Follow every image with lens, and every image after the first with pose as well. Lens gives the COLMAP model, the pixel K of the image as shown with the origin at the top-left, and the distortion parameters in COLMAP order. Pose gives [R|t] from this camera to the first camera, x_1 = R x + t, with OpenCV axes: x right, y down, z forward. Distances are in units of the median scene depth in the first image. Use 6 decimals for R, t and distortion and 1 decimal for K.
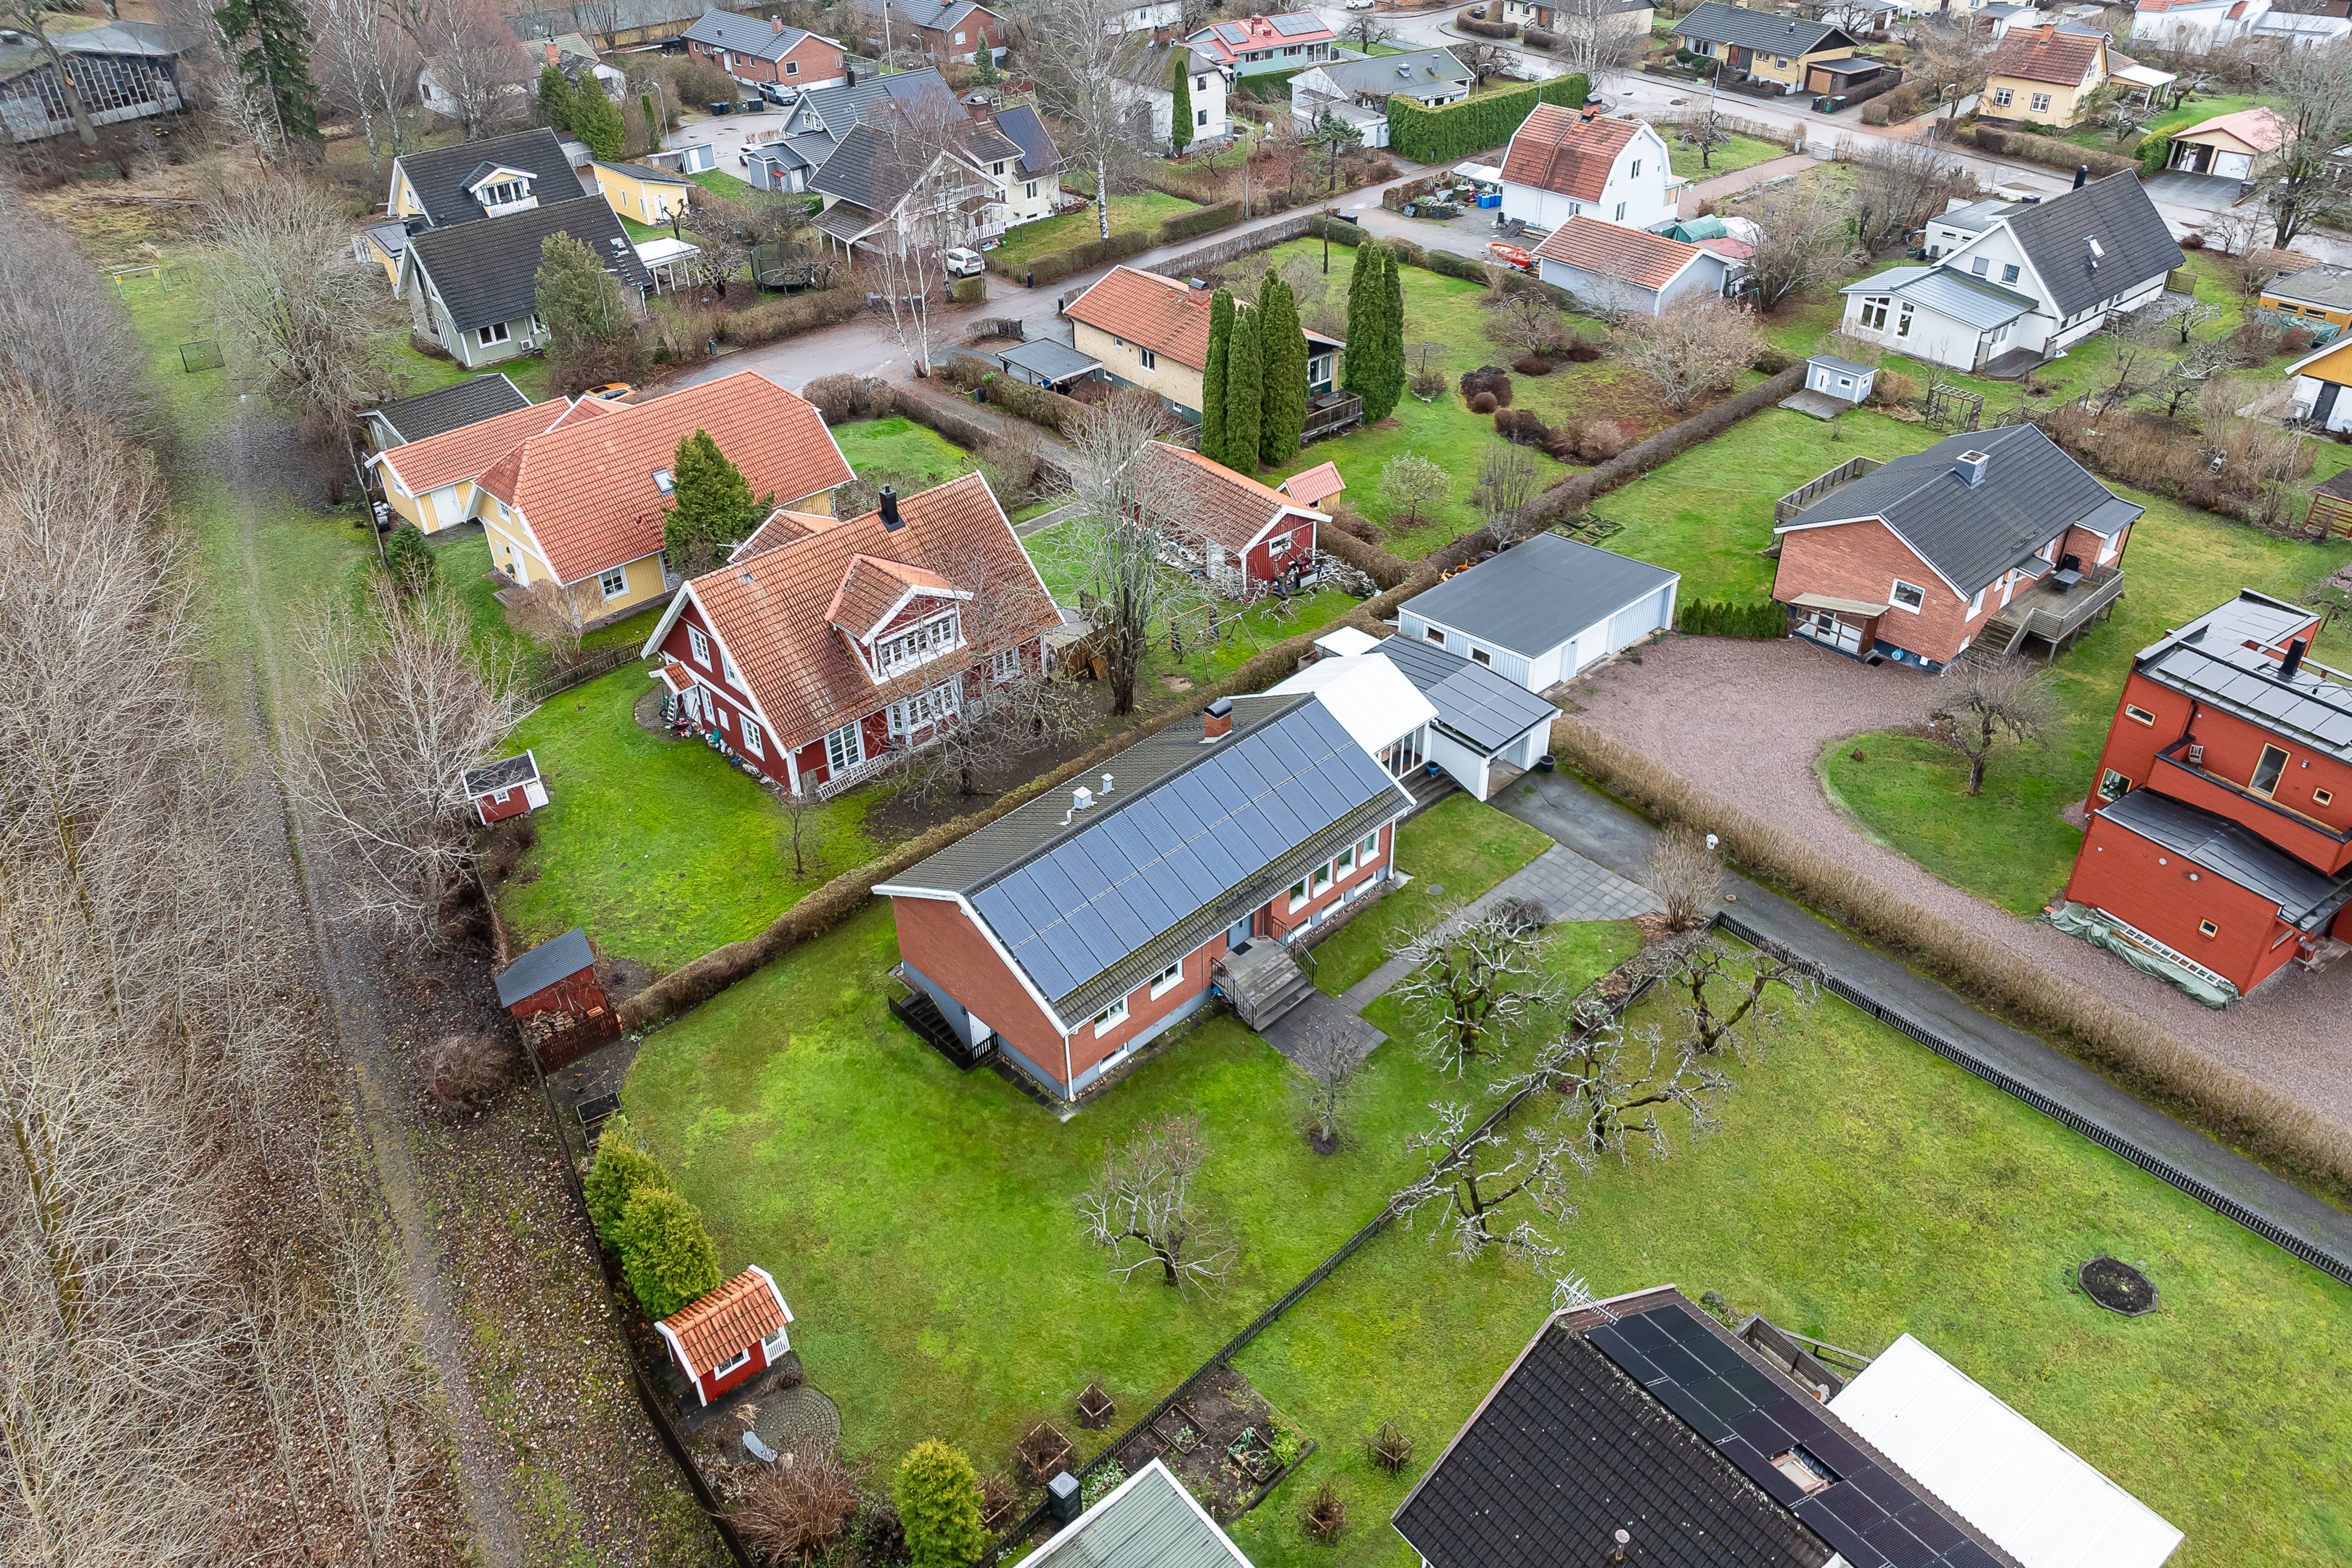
lens RADIAL K [[1607.1, 0, 1166.4], [0, 1607.1, 740.6], [0, 0, 1]] dist [-0.002954, -0.003890]
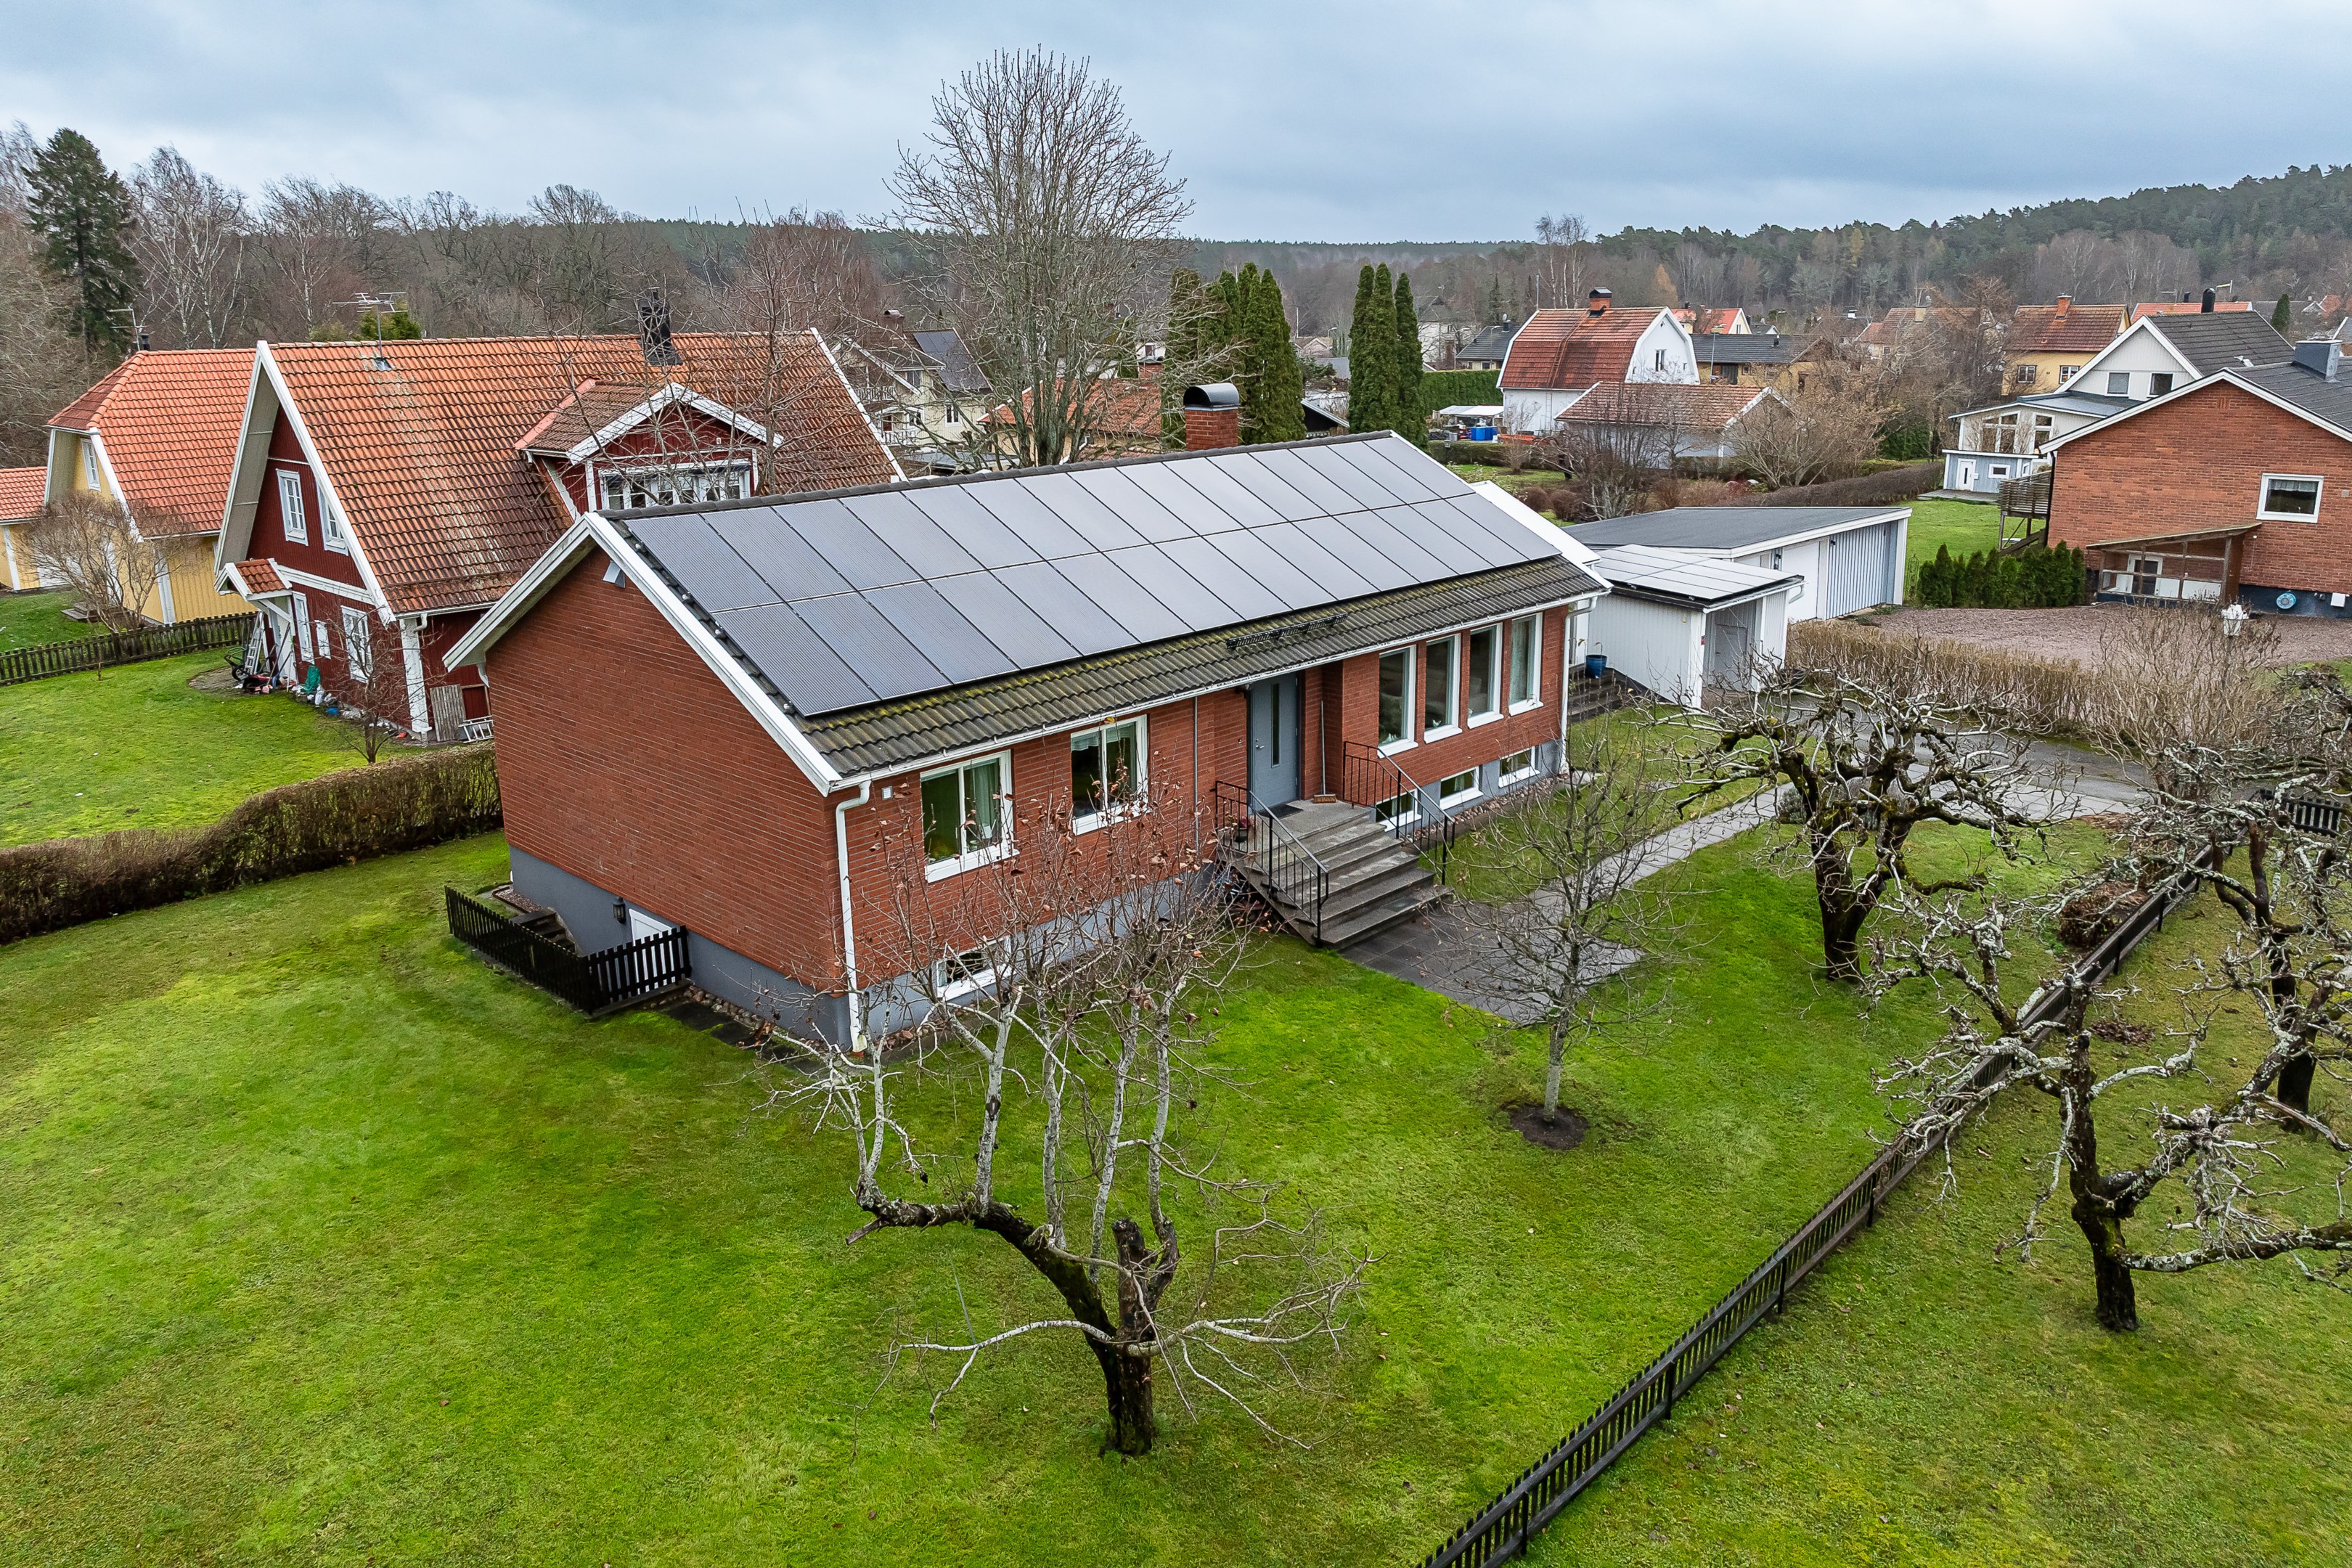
lens RADIAL K [[1648.3, 0, 1167.6], [0, 1648.3, 708.3], [0, 0, 1]] dist [-0.003546, 0.001164]
pose [[0.999434, -0.004175, 0.033388, 0.000793], [0.015356, 0.939505, -0.342190, 0.257974], [-0.029940, 0.342509, 0.939037, 0.559814]]
